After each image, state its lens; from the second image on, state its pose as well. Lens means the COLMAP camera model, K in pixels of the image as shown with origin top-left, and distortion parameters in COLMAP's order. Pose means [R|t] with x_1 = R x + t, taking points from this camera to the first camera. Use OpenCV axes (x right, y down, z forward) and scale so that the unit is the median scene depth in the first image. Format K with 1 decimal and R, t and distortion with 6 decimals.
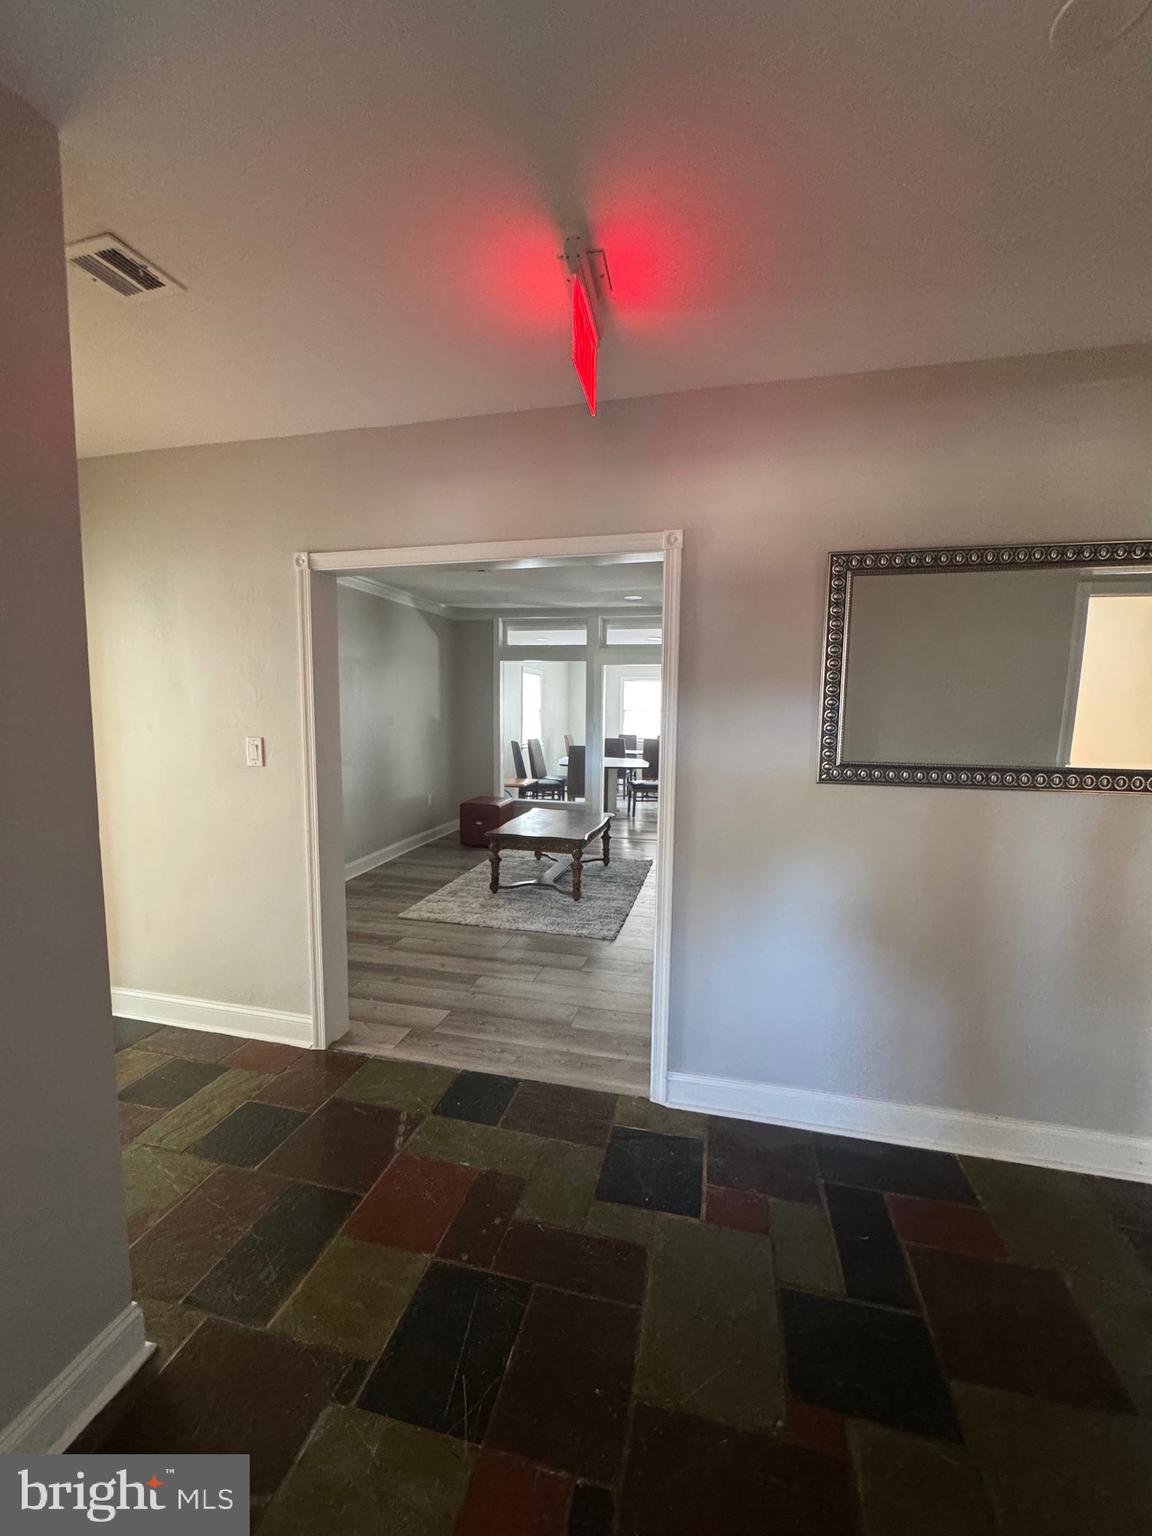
lens RADIAL K [[616.8, 0, 576.0], [0, 616.8, 768.0], [0, 0, 1]] dist [-0.002597, -0.000264]
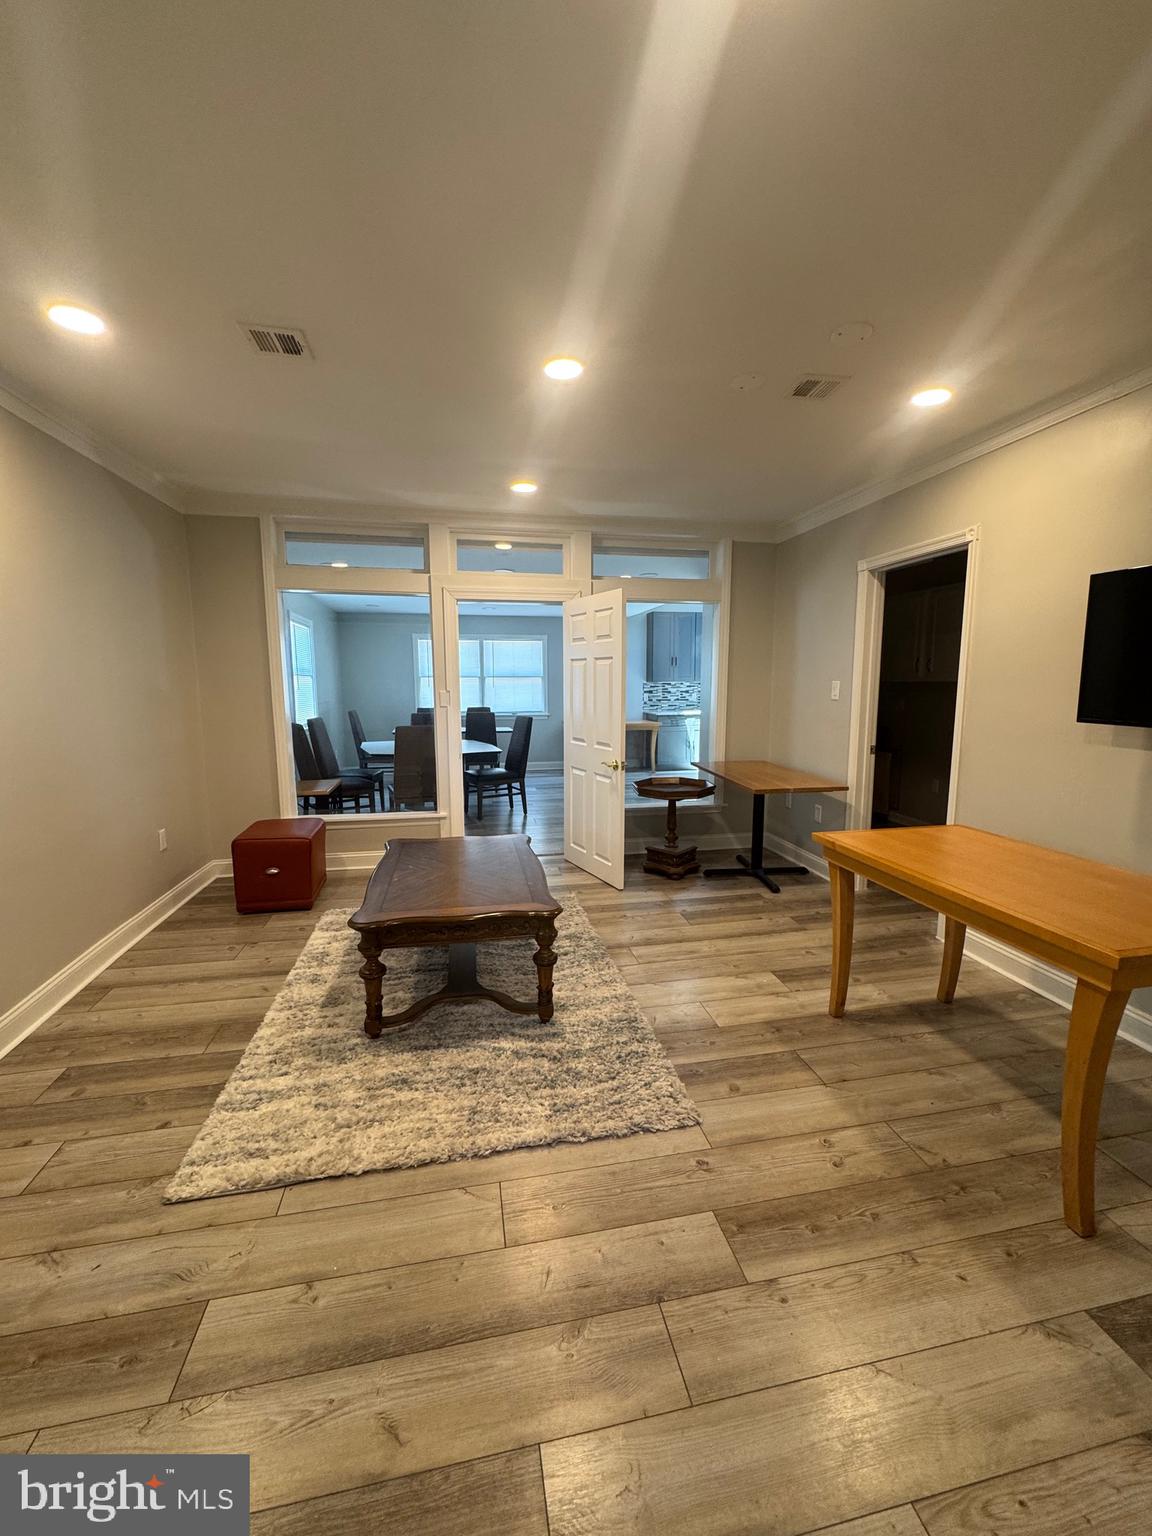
lens RADIAL K [[616.8, 0, 576.0], [0, 616.8, 768.0], [0, 0, 1]] dist [-0.002597, -0.000264]
pose [[0.910440, -0.074975, 0.406789, -0.175980], [0.055463, 0.996682, 0.059565, -0.032386], [-0.409905, -0.031668, 0.911578, 0.511693]]
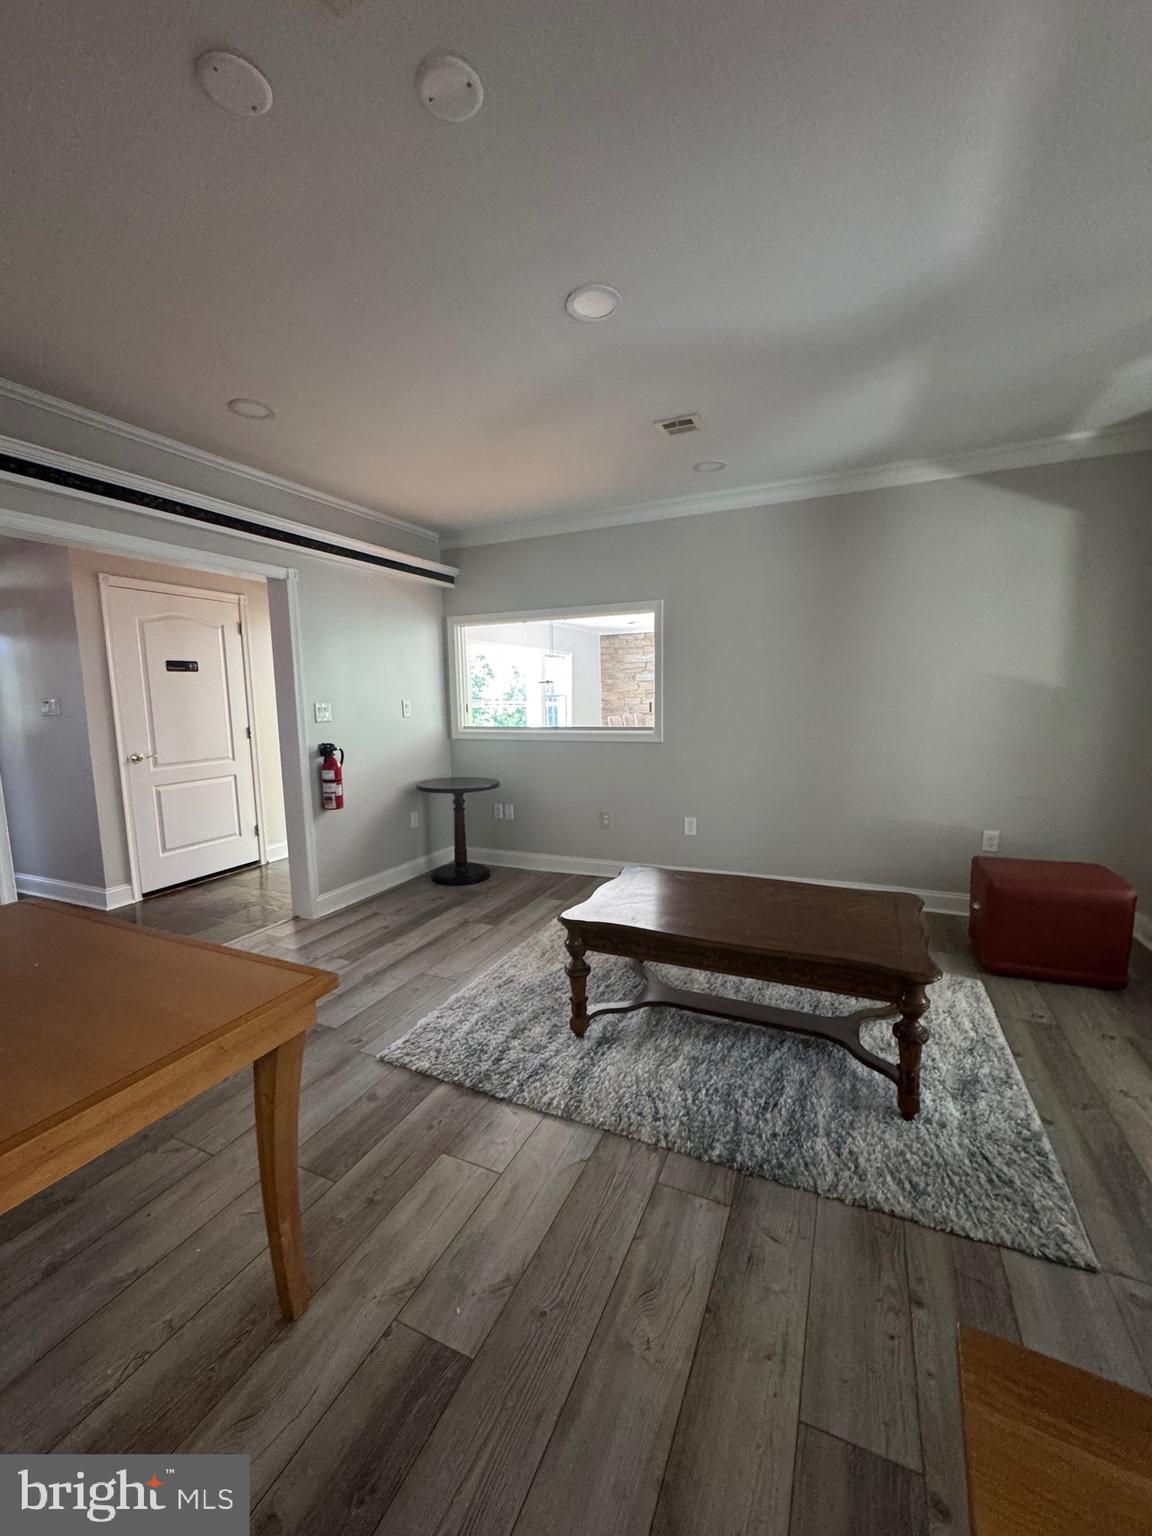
lens RADIAL K [[616.8, 0, 576.0], [0, 616.8, 768.0], [0, 0, 1]] dist [-0.002597, -0.000264]
pose [[-0.198126, 0.106157, -0.974411, 0.476739], [-0.075804, 0.989481, 0.123212, -0.066161], [0.977241, 0.098276, -0.187995, 1.074062]]
